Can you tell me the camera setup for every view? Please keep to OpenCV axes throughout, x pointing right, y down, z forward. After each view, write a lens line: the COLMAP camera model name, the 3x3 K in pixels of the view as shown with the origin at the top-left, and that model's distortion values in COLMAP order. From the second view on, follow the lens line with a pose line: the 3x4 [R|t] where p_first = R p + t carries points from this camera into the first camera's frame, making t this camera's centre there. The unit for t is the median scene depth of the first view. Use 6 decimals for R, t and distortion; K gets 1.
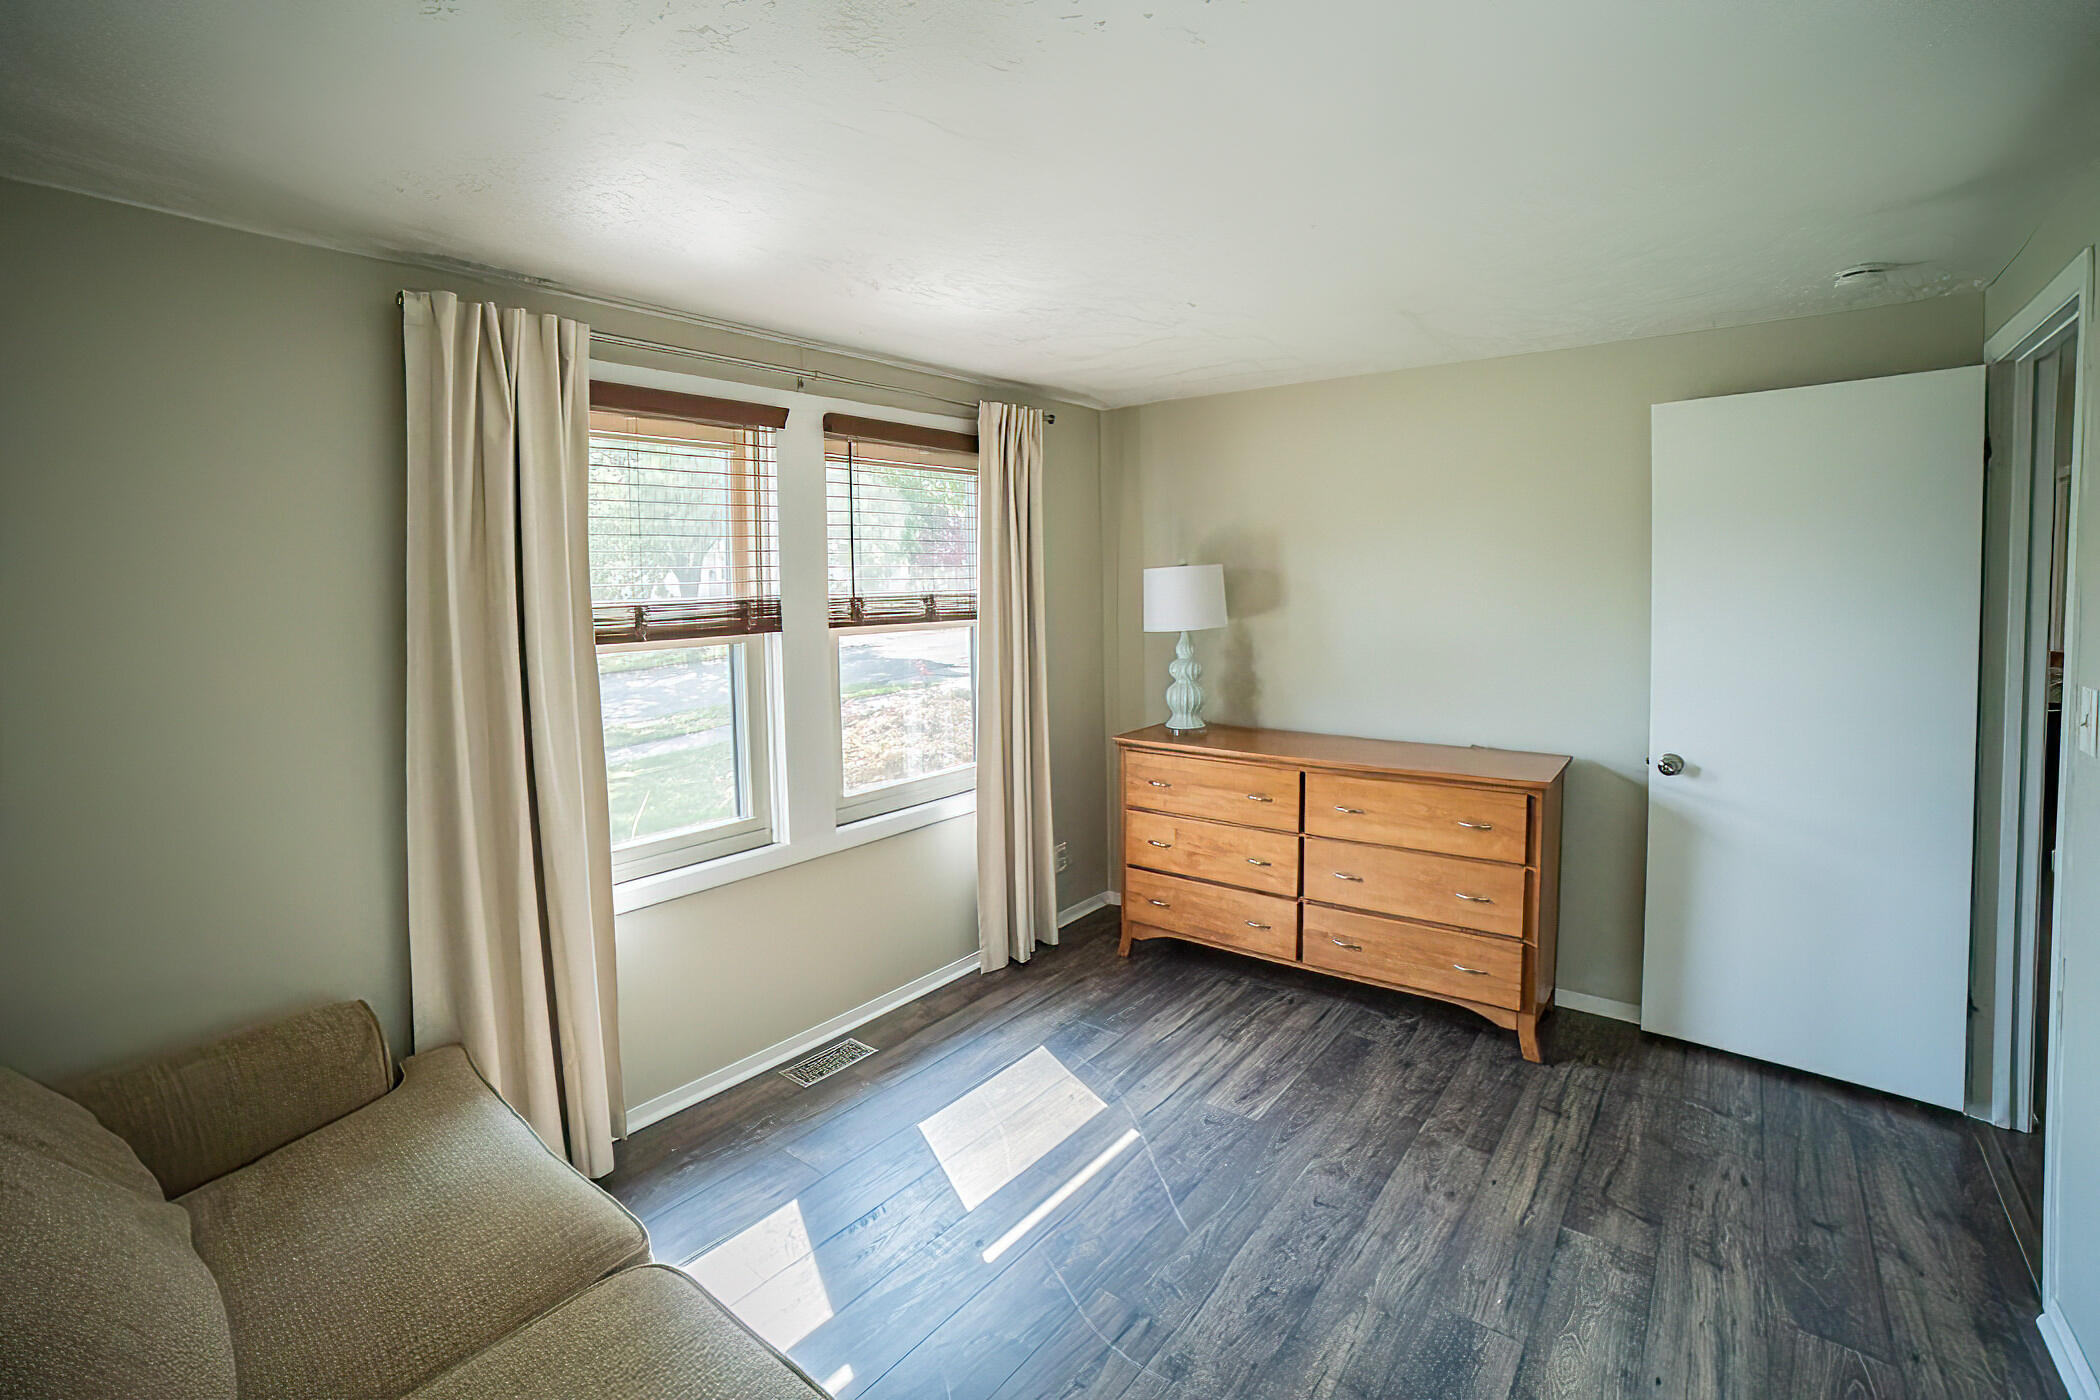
lens RADIAL K [[926.3, 0, 1045.3], [0, 926.3, 644.1], [0, 0, 1]] dist [-0.107800, 0.043520]
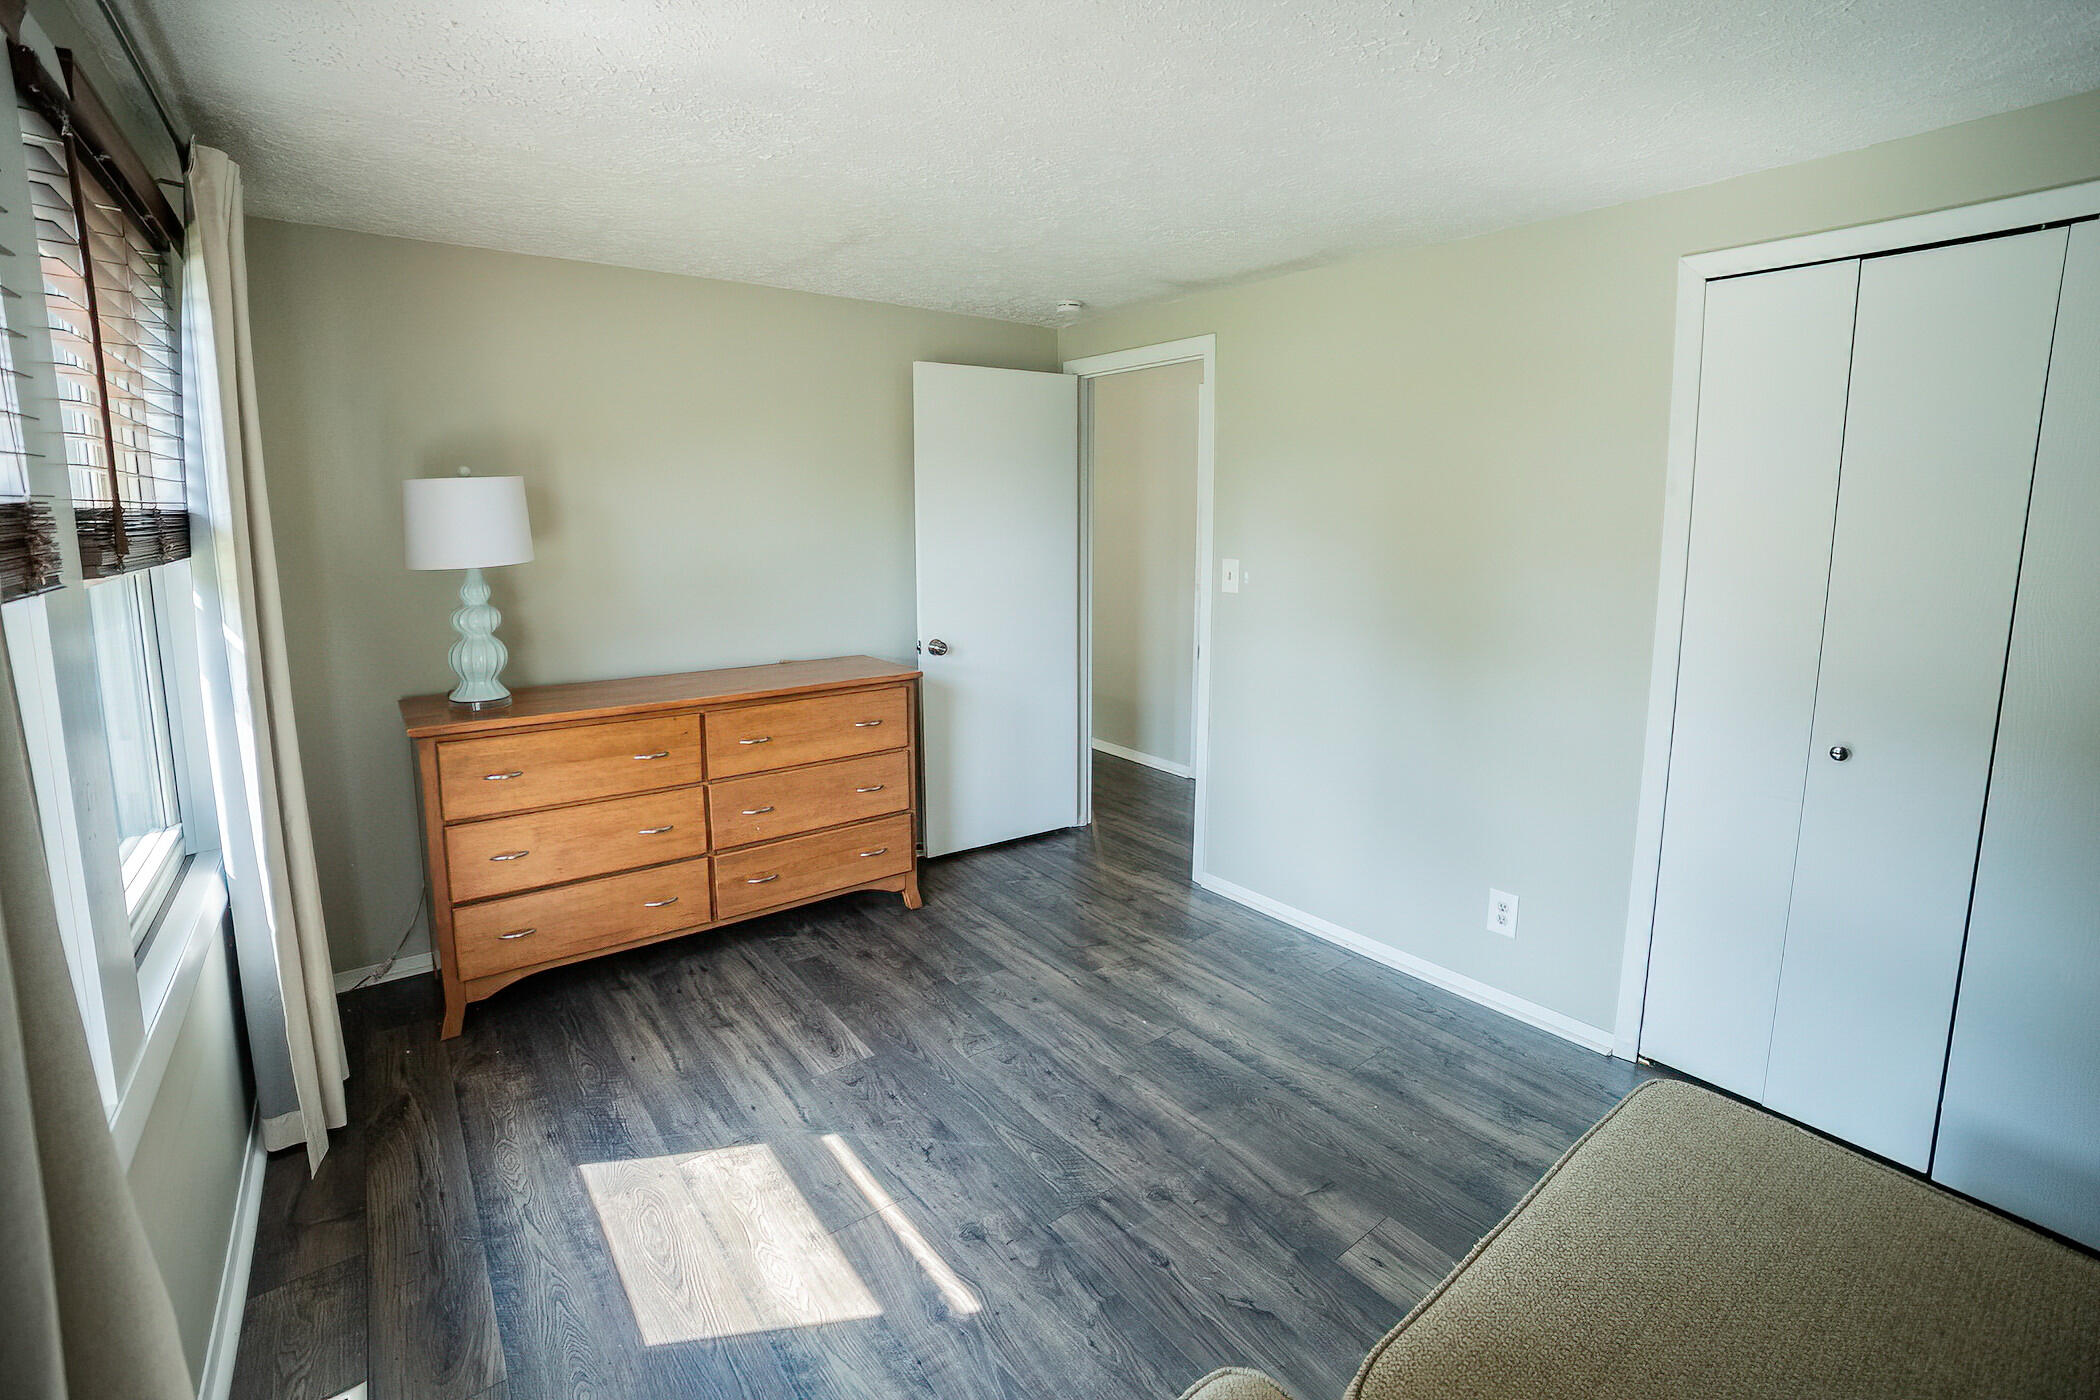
lens RADIAL K [[926.3, 0, 1045.3], [0, 926.3, 644.1], [0, 0, 1]] dist [-0.107800, 0.043520]
pose [[0.241045, -0.117798, 0.963338, -0.539025], [0.056230, 0.992634, 0.107311, -0.004847], [-0.968884, 0.028302, 0.245893, 0.500284]]
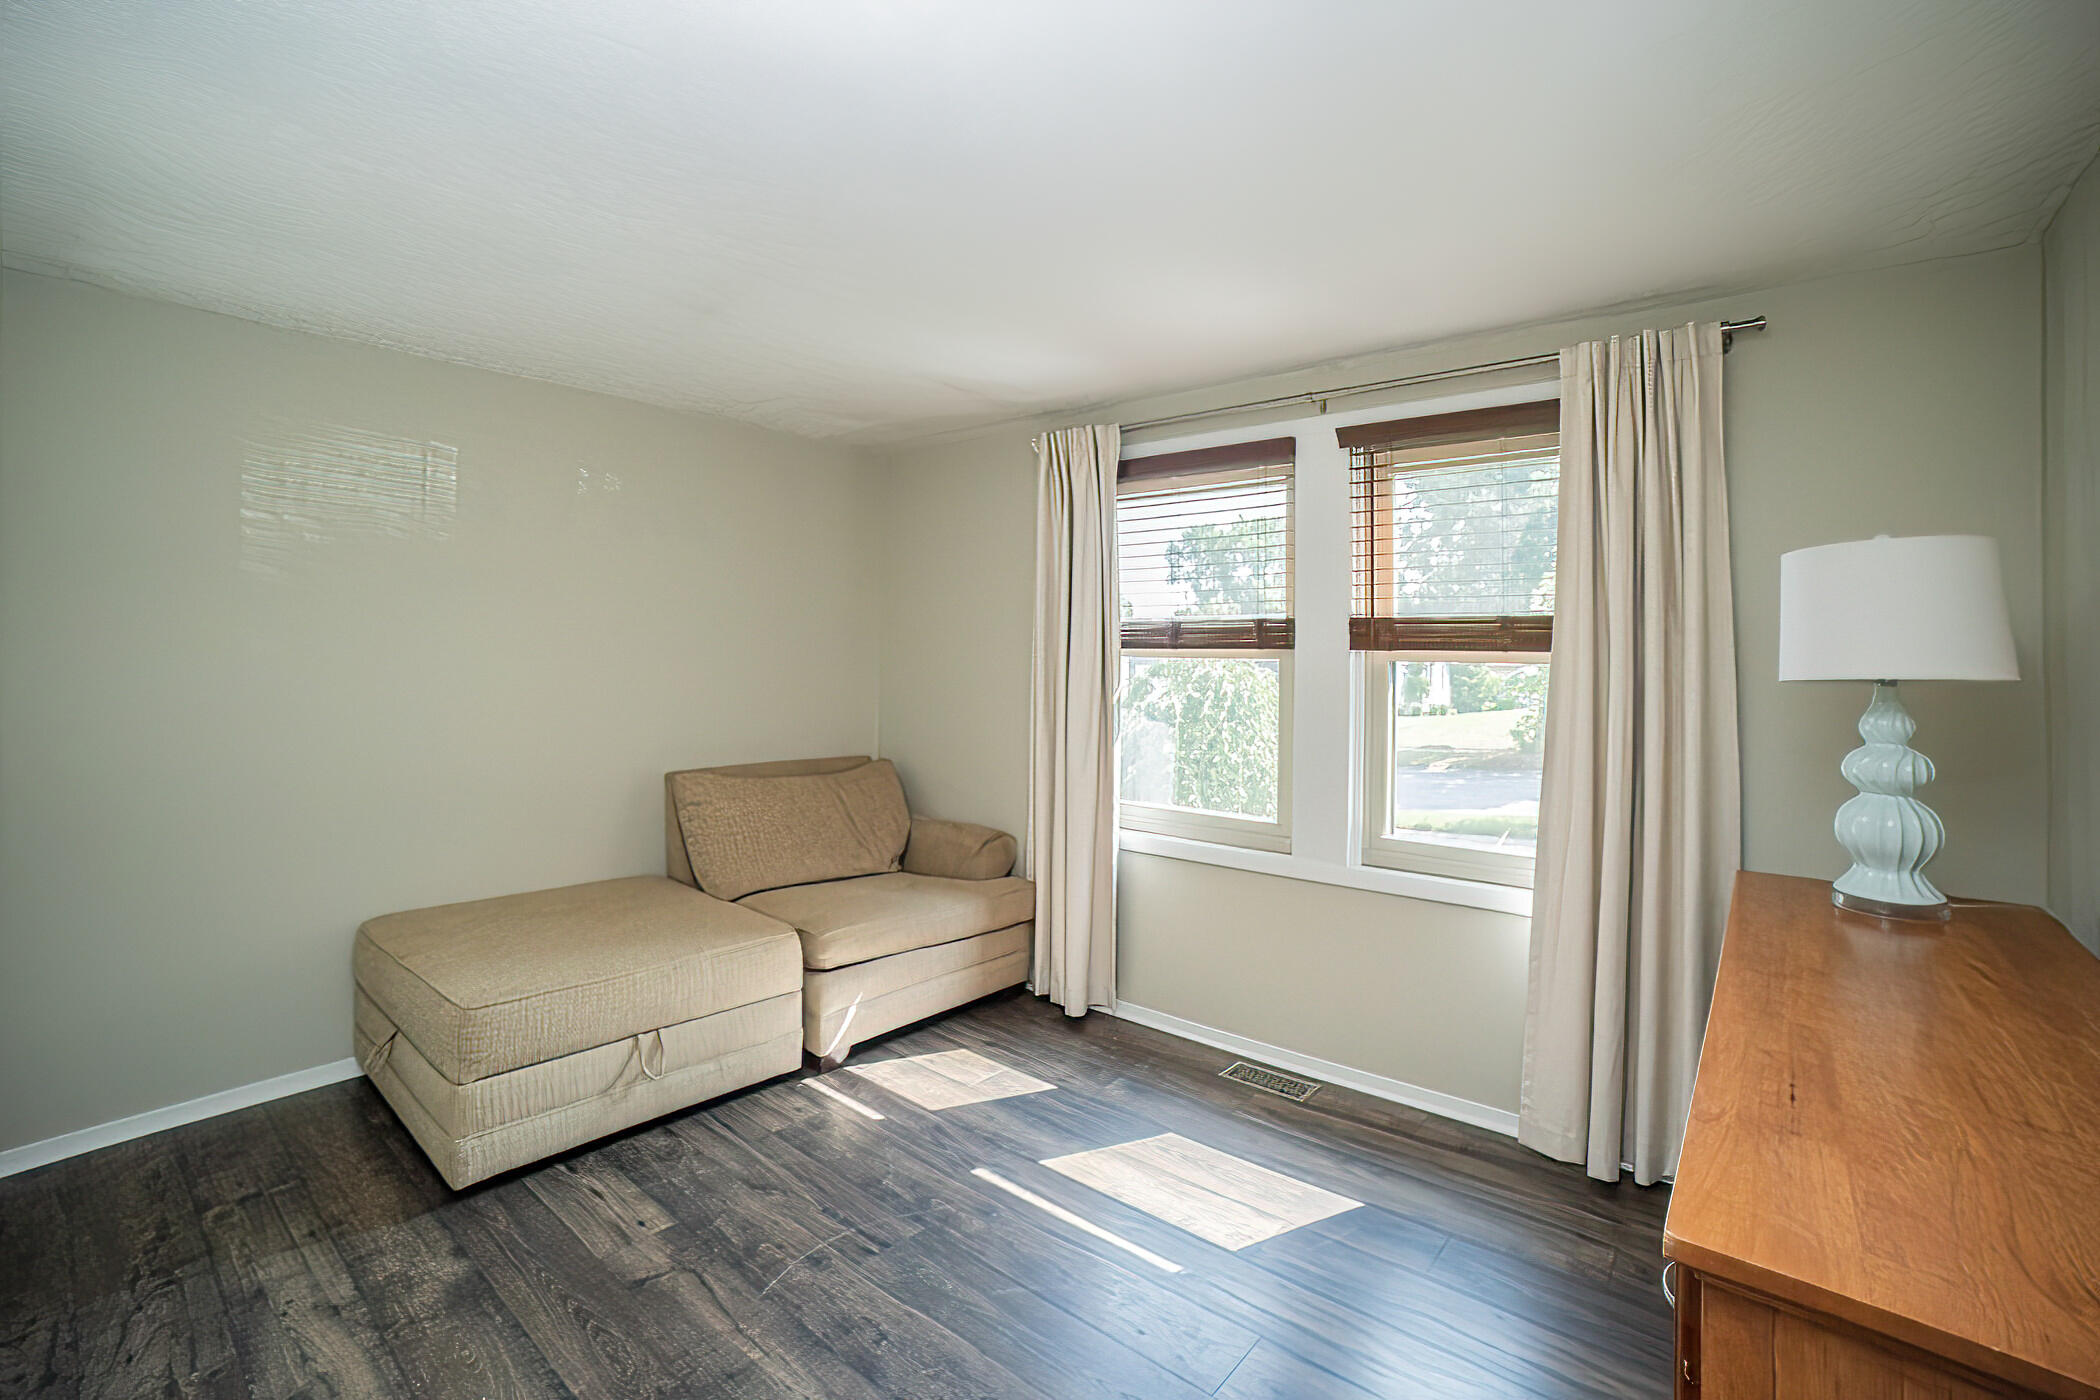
lens RADIAL K [[926.3, 0, 1045.3], [0, 926.3, 644.1], [0, 0, 1]] dist [-0.107800, 0.043520]
pose [[-0.032455, 0.008189, -0.999440, 0.764985], [-0.082737, 0.996512, 0.010852, -0.007411], [0.996043, 0.083043, -0.031664, 0.752228]]
